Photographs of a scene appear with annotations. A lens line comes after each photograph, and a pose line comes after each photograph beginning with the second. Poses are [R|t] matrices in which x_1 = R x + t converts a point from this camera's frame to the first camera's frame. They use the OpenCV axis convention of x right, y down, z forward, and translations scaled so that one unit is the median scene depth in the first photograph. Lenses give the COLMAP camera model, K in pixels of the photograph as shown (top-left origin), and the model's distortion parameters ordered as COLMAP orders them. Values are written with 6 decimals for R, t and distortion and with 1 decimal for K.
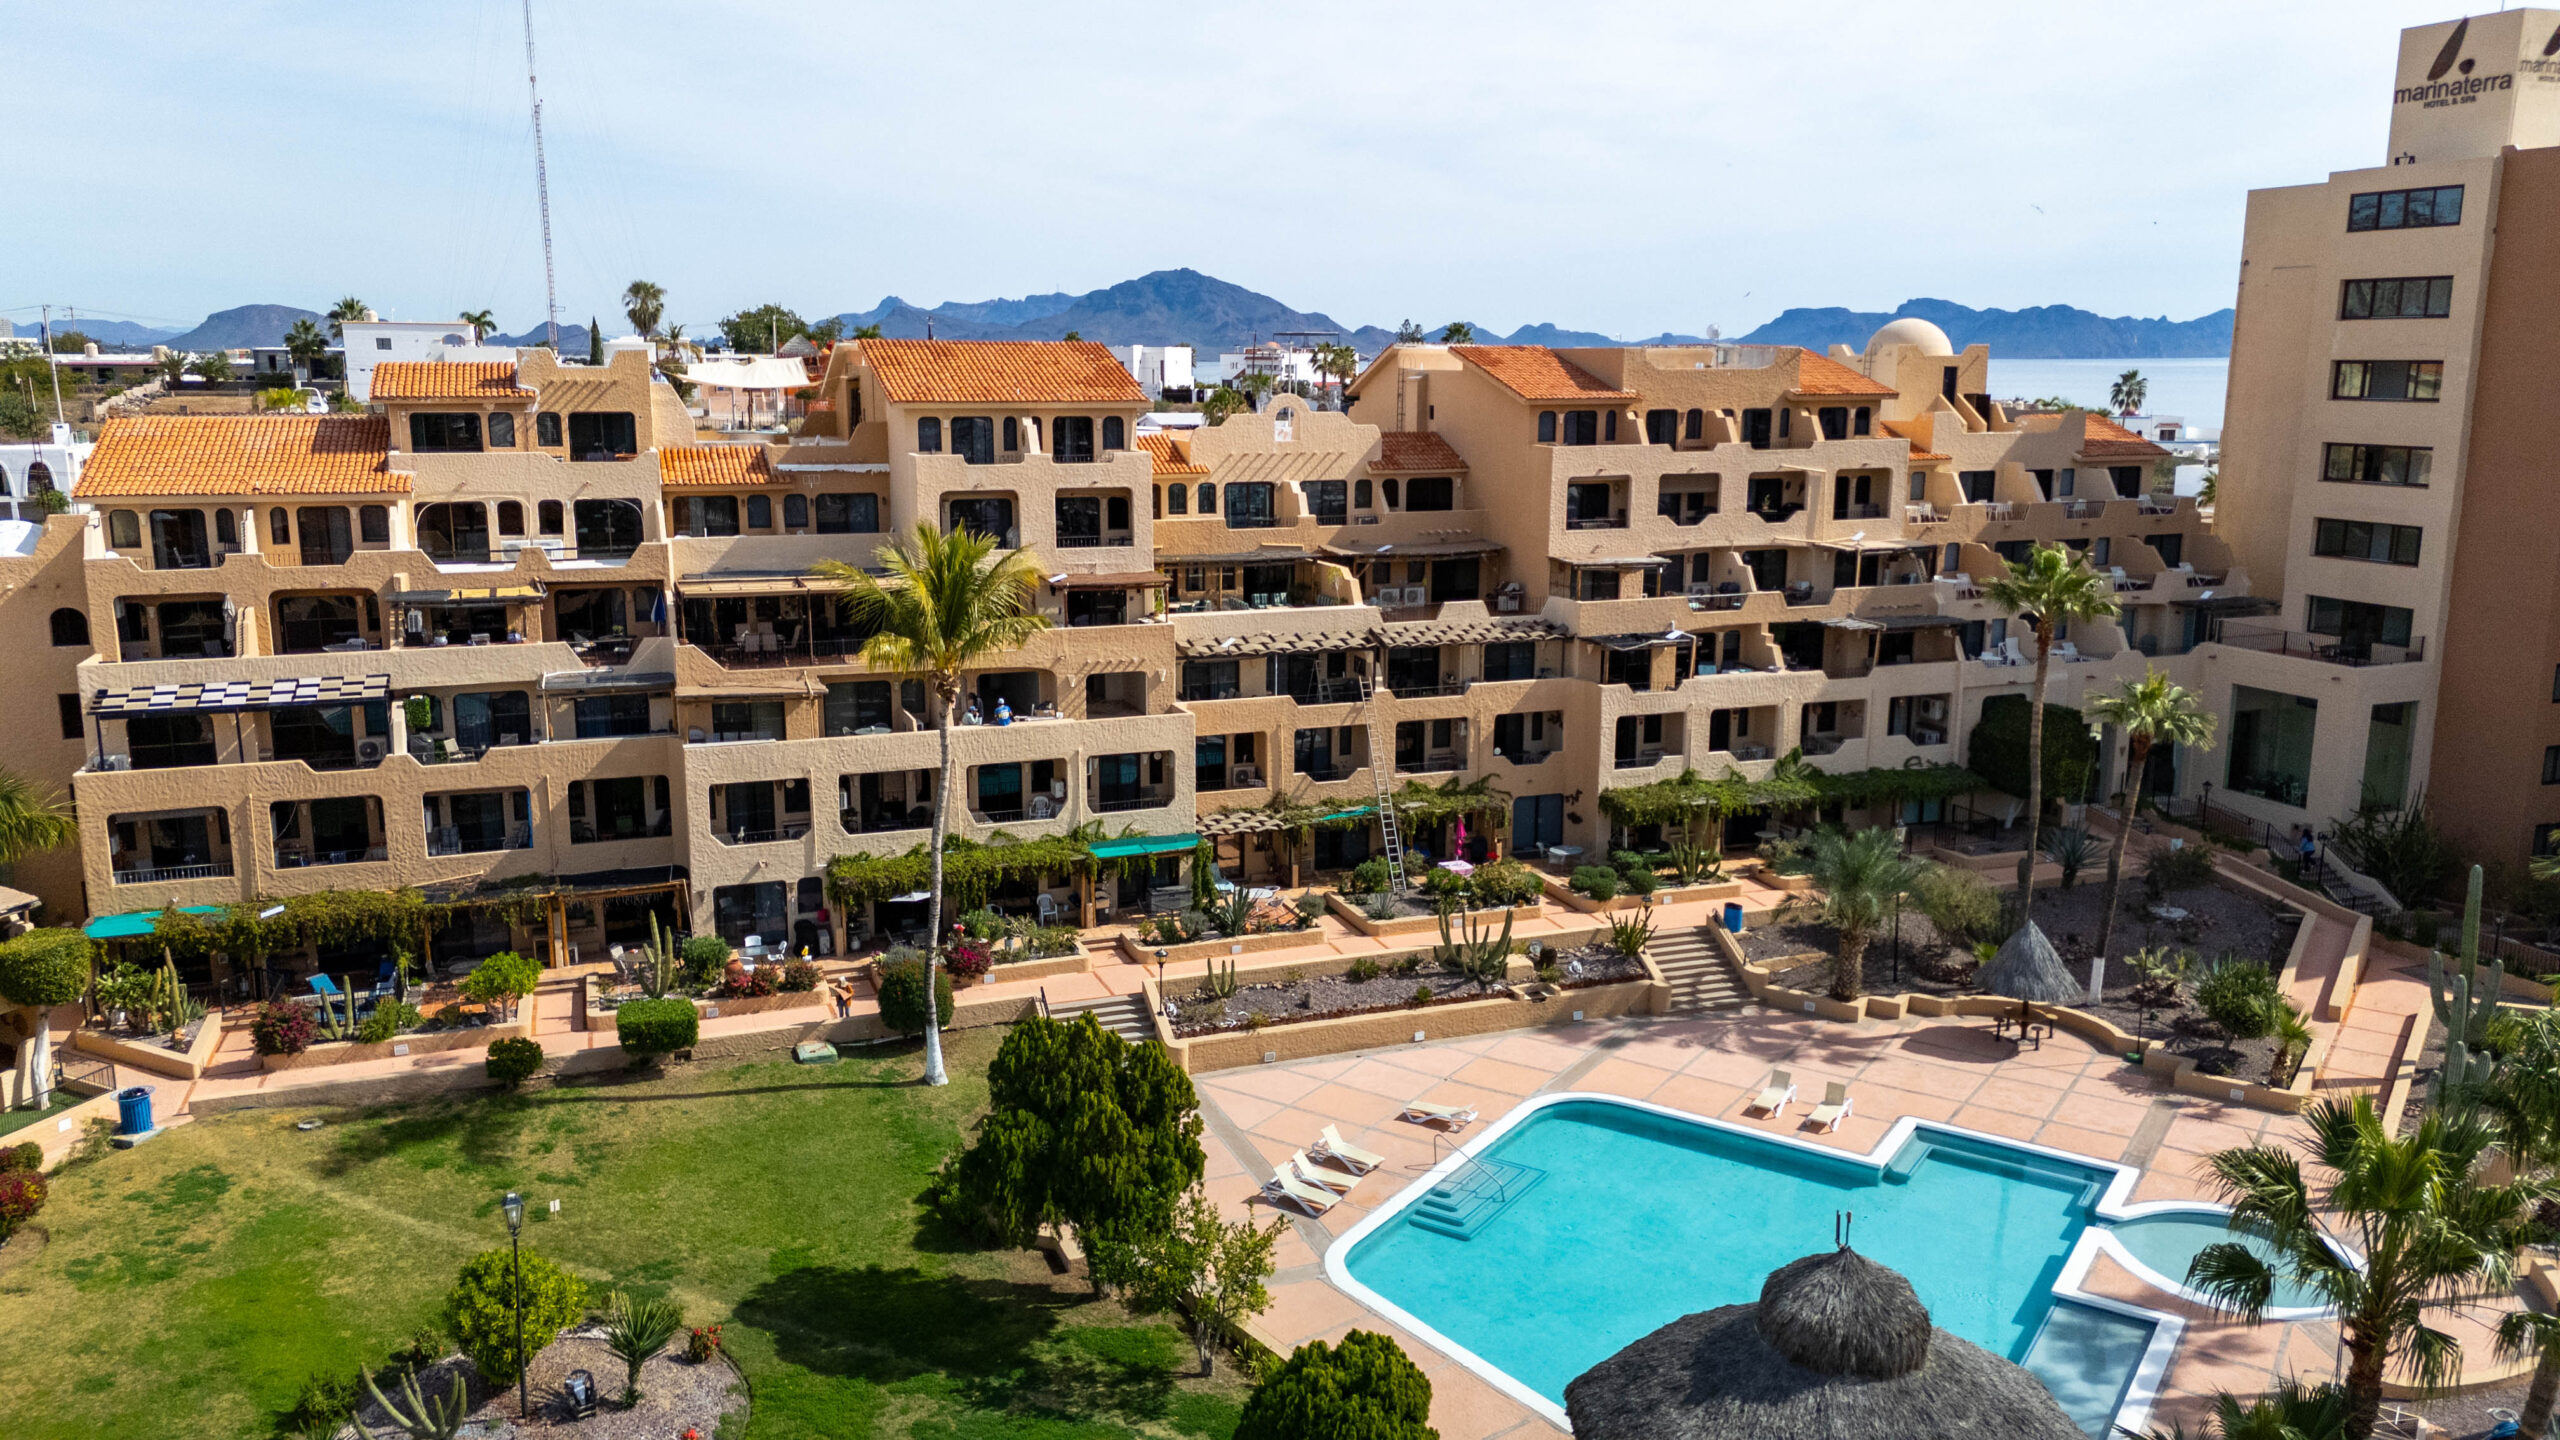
lens RADIAL K [[1868.3, 0, 1280.0], [0, 1868.3, 720.0], [0, 0, 1]] dist [0.083740, -0.089358]
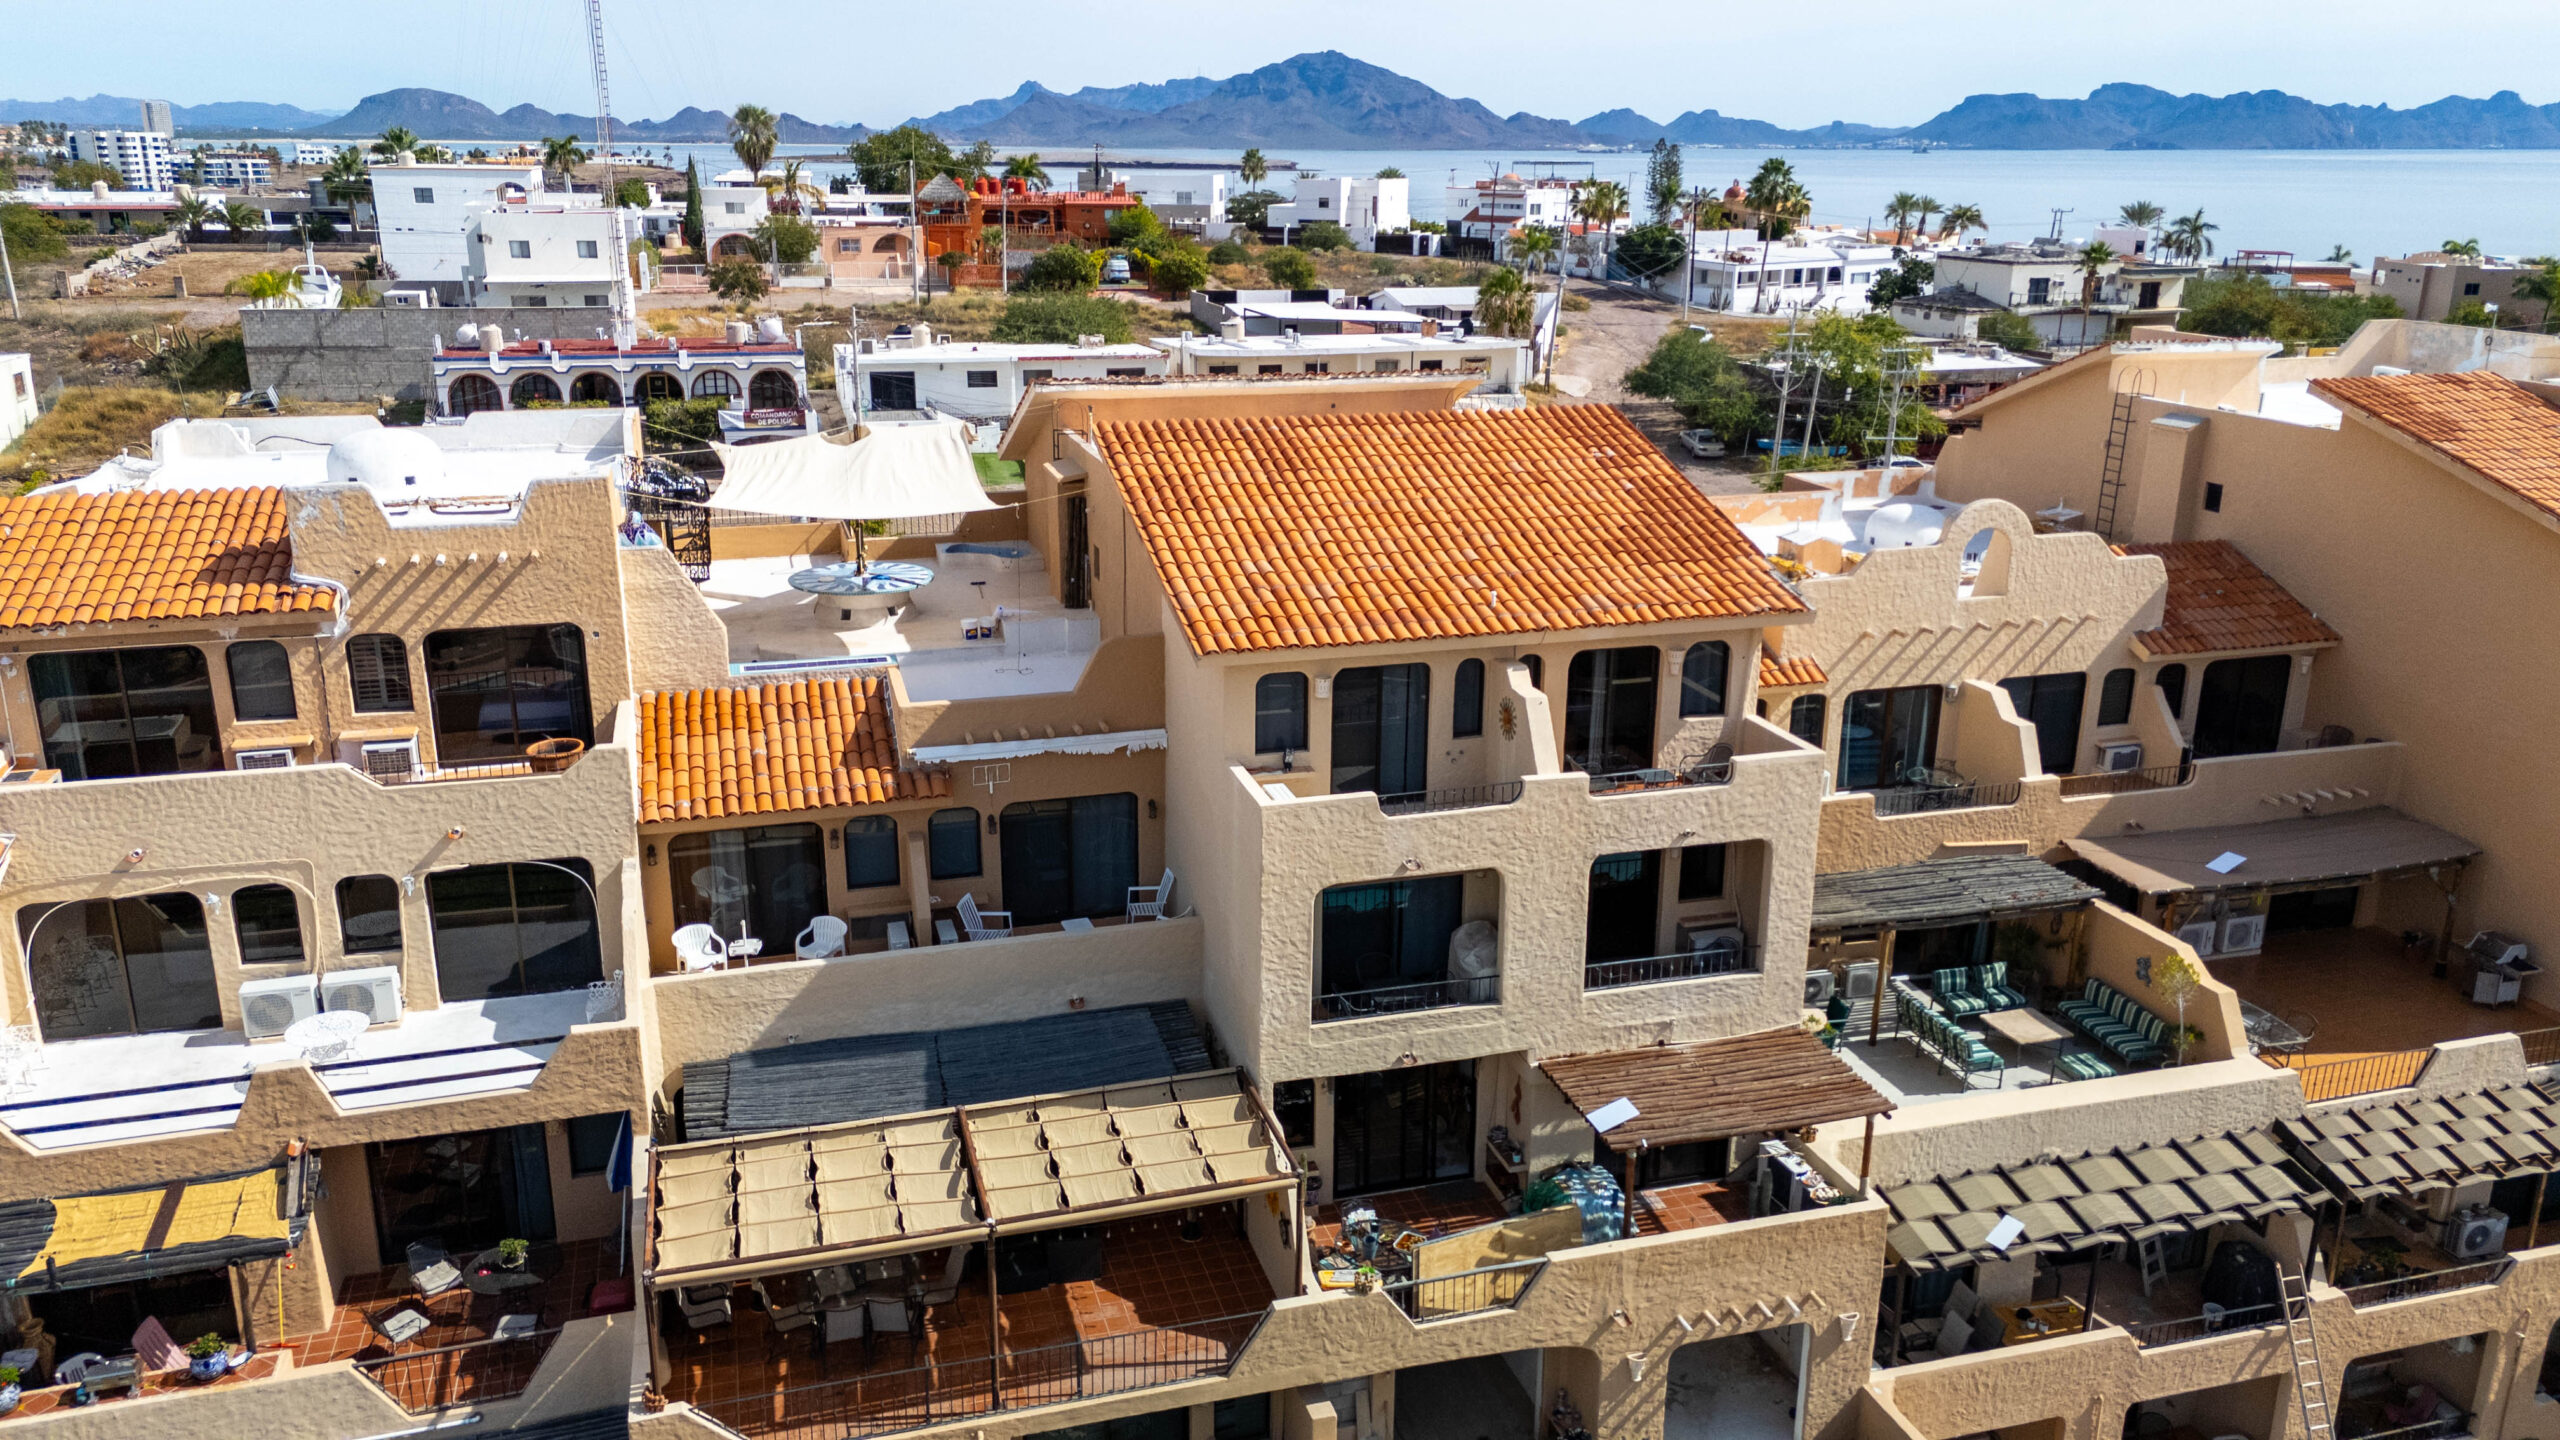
lens RADIAL K [[1868.3, 0, 1280.0], [0, 1868.3, 720.0], [0, 0, 1]] dist [0.083740, -0.089358]
pose [[0.997259, 0.025181, -0.069569, -0.153911], [-0.017739, 0.994251, 0.105591, -0.186417], [0.071828, -0.104067, 0.991973, 0.581557]]
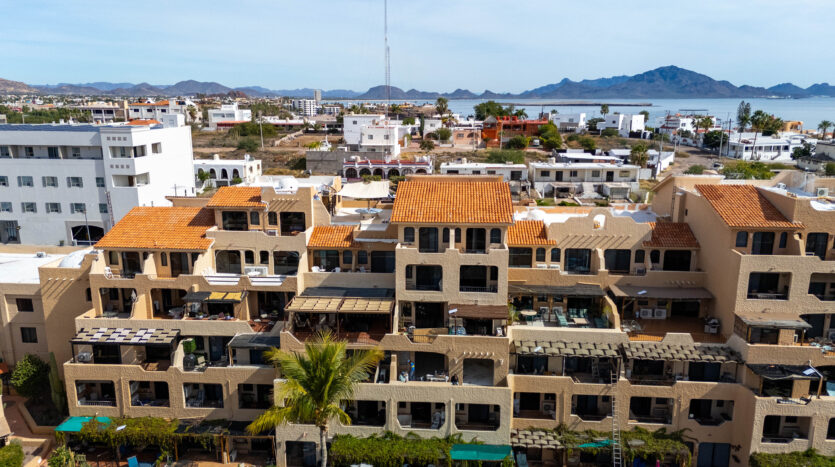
lens RADIAL K [[607.1, 0, 417.5], [0, 607.1, 233.5], [0, 0, 1]] dist [0.100675, -0.107881]
pose [[0.909454, 0.088433, -0.406292, 0.107459], [-0.077743, 0.996055, 0.042777, -0.178121], [0.408472, -0.007317, 0.912742, 0.341650]]
